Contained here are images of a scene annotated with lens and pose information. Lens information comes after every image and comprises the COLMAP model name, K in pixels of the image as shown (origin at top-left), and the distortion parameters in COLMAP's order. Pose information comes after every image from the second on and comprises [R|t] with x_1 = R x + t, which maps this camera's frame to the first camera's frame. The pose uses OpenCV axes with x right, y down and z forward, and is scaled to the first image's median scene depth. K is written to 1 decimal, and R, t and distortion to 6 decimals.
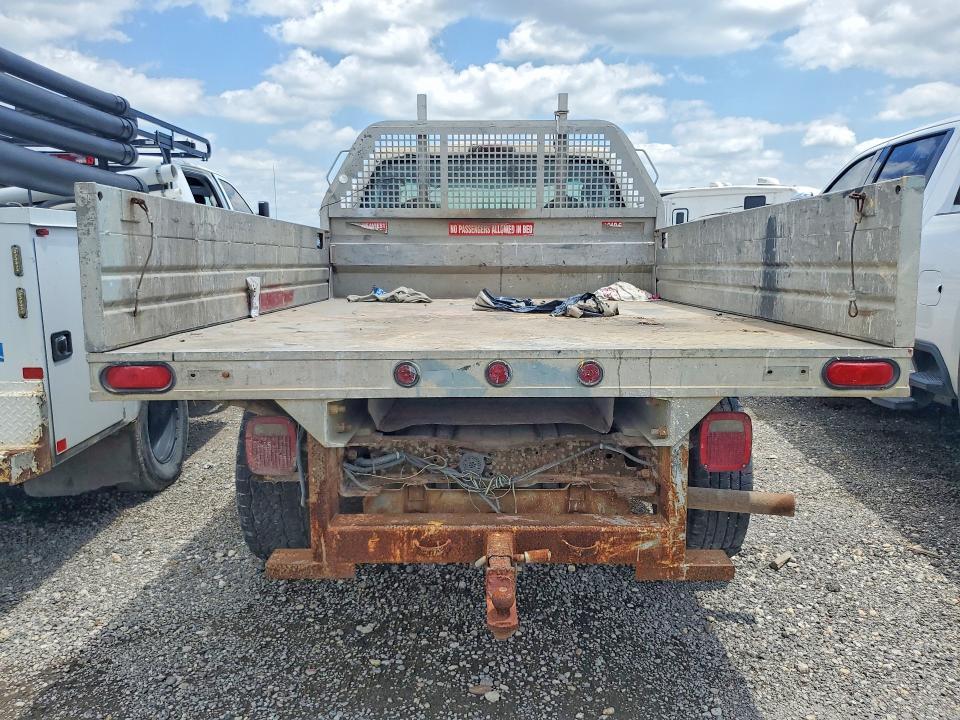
lens RADIAL K [[753.3, 0, 498.4], [0, 753.3, 368.3], [0, 0, 1]] dist [0.012050, -0.003102]
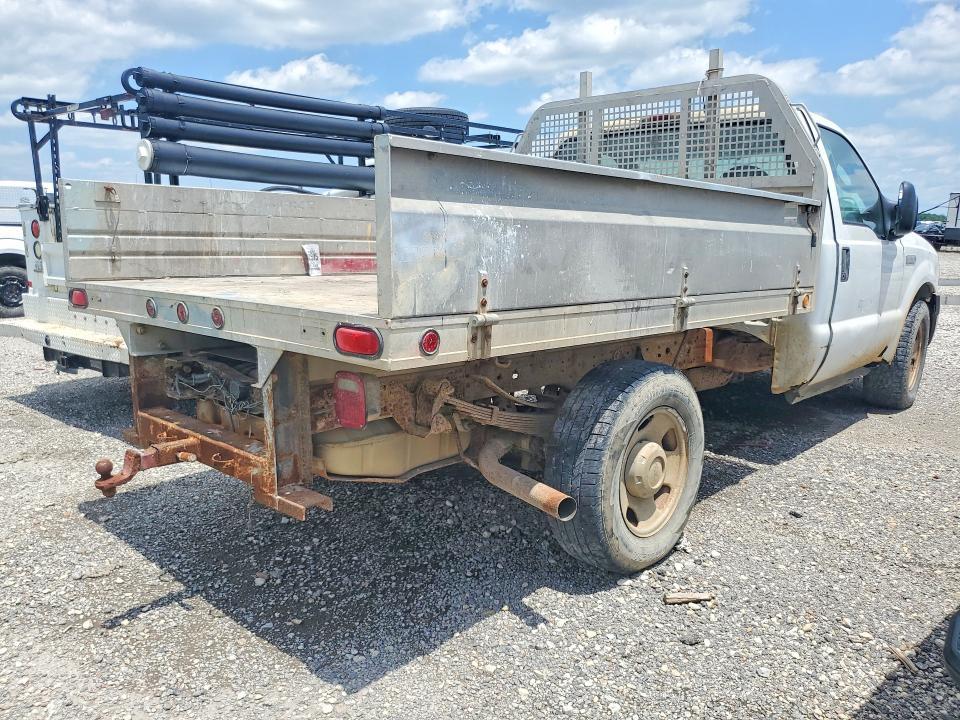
lens RADIAL K [[765.5, 0, 478.8], [0, 765.5, 365.7], [0, 0, 1]] dist [-0.001867, -0.001349]
pose [[0.723815, 0.122468, -0.679038, 0.800625], [-0.112301, 0.991910, 0.059189, -0.023688], [0.680793, 0.033415, 0.731713, 0.237650]]
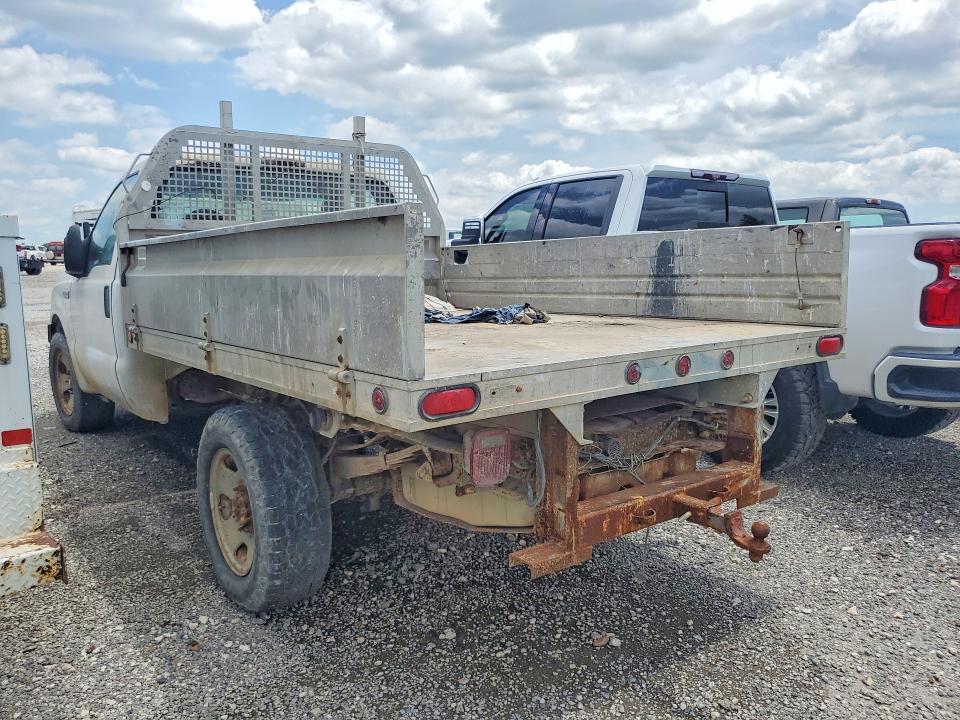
lens RADIAL K [[746.0, 0, 480.0], [0, 746.0, 360.0], [0, 0, 1]] dist [0.012718, 0.001183]
pose [[0.796526, -0.083294, 0.598839, -0.637949], [0.097327, 0.995212, 0.008970, -0.029249], [-0.596719, 0.051138, 0.800819, 0.123635]]
